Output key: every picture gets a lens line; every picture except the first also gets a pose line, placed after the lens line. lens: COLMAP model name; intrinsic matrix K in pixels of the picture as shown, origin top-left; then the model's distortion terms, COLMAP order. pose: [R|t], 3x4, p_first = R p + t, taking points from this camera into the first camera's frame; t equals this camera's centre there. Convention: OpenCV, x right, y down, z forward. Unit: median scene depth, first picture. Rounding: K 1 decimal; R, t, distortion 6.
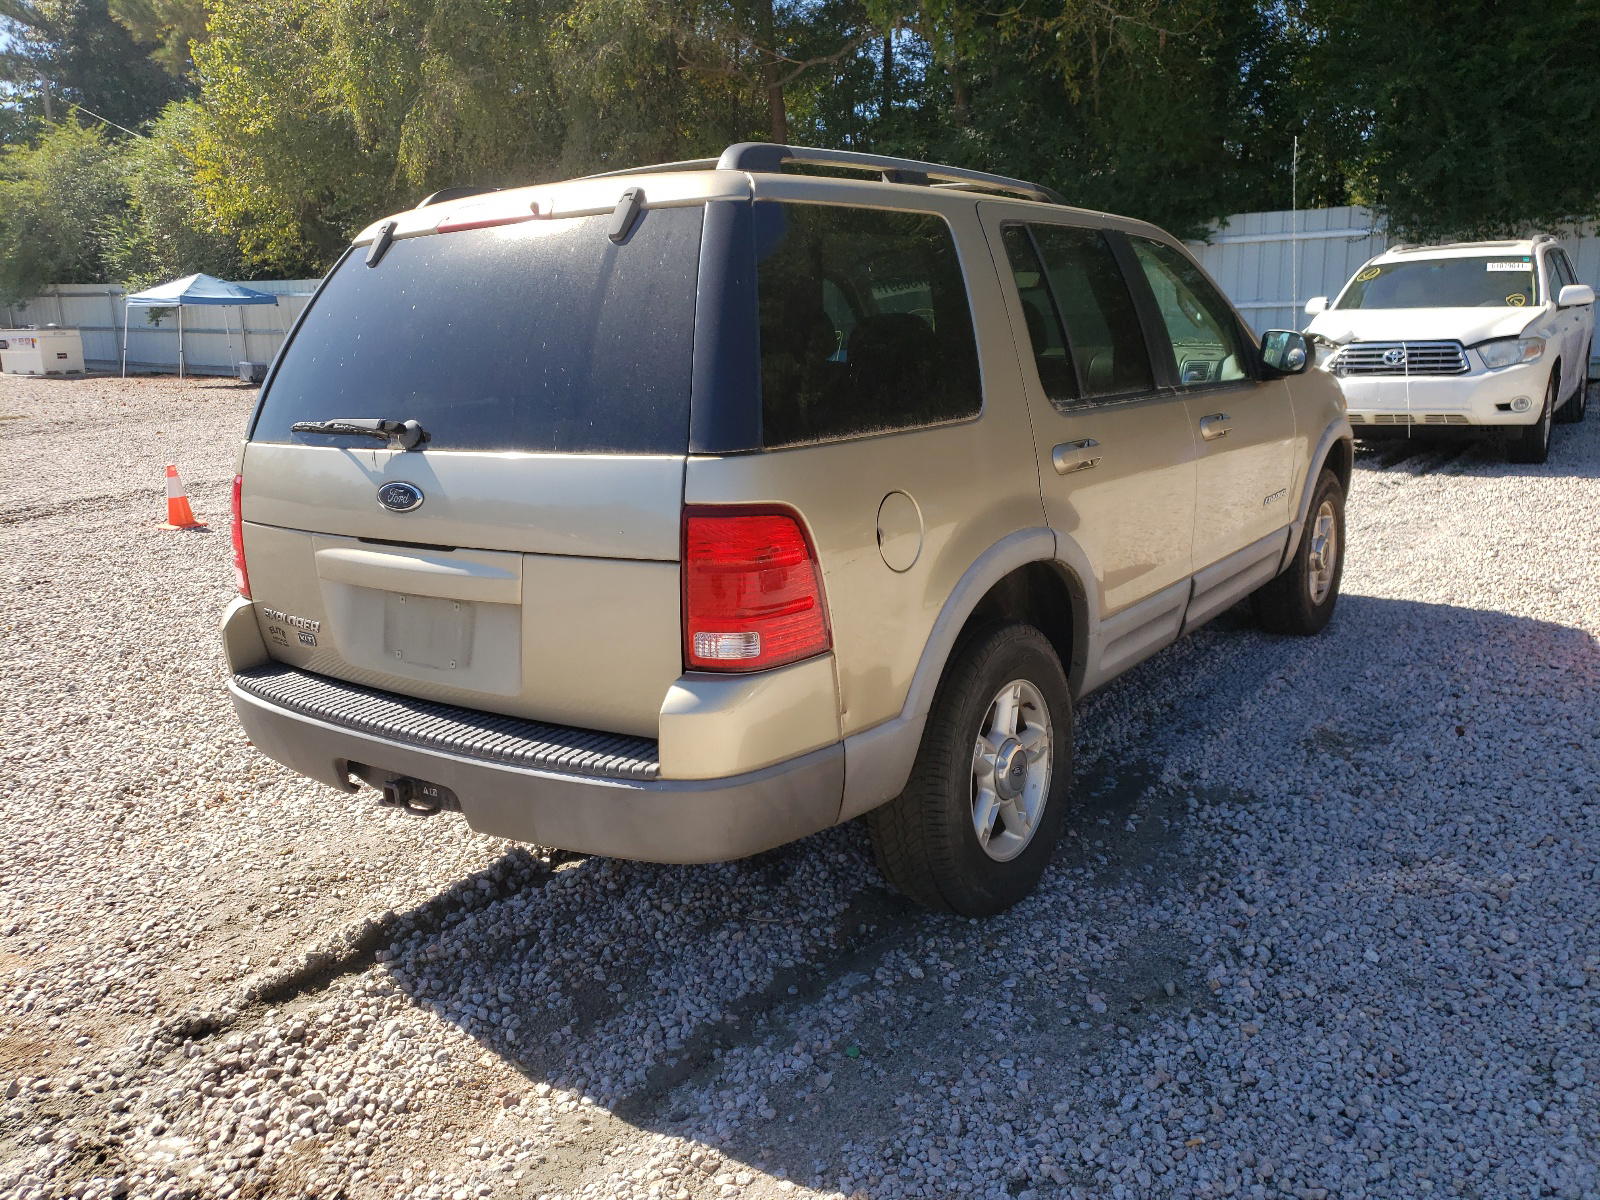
lens RADIAL K [[1283.8, 0, 796.6], [0, 1283.8, 660.2], [0, 0, 1]] dist [0.013671, 0.002177]
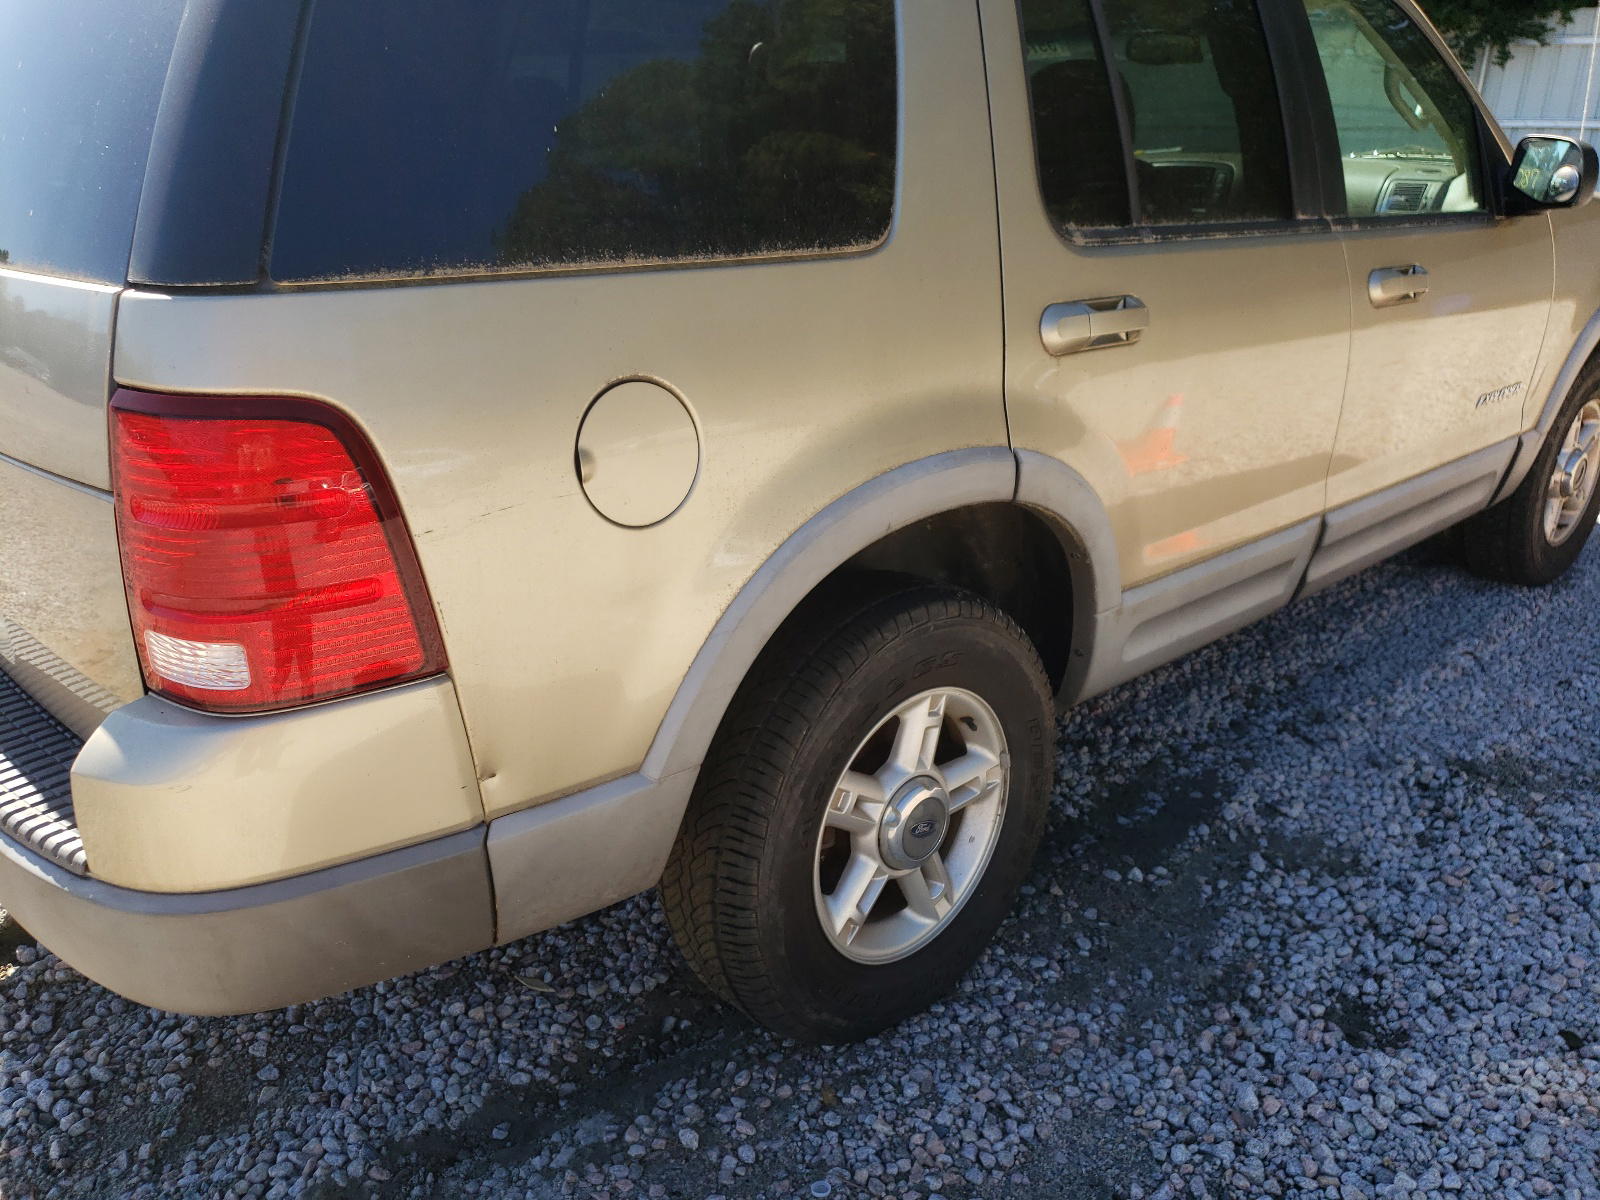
lens RADIAL K [[1283.8, 0, 796.6], [0, 1283.8, 660.2], [0, 0, 1]] dist [0.013671, 0.002177]
pose [[0.980223, 0.115983, -0.160348, 0.191884], [-0.092680, 0.984952, 0.145877, -0.077590], [0.174854, -0.128131, 0.976222, 0.362720]]
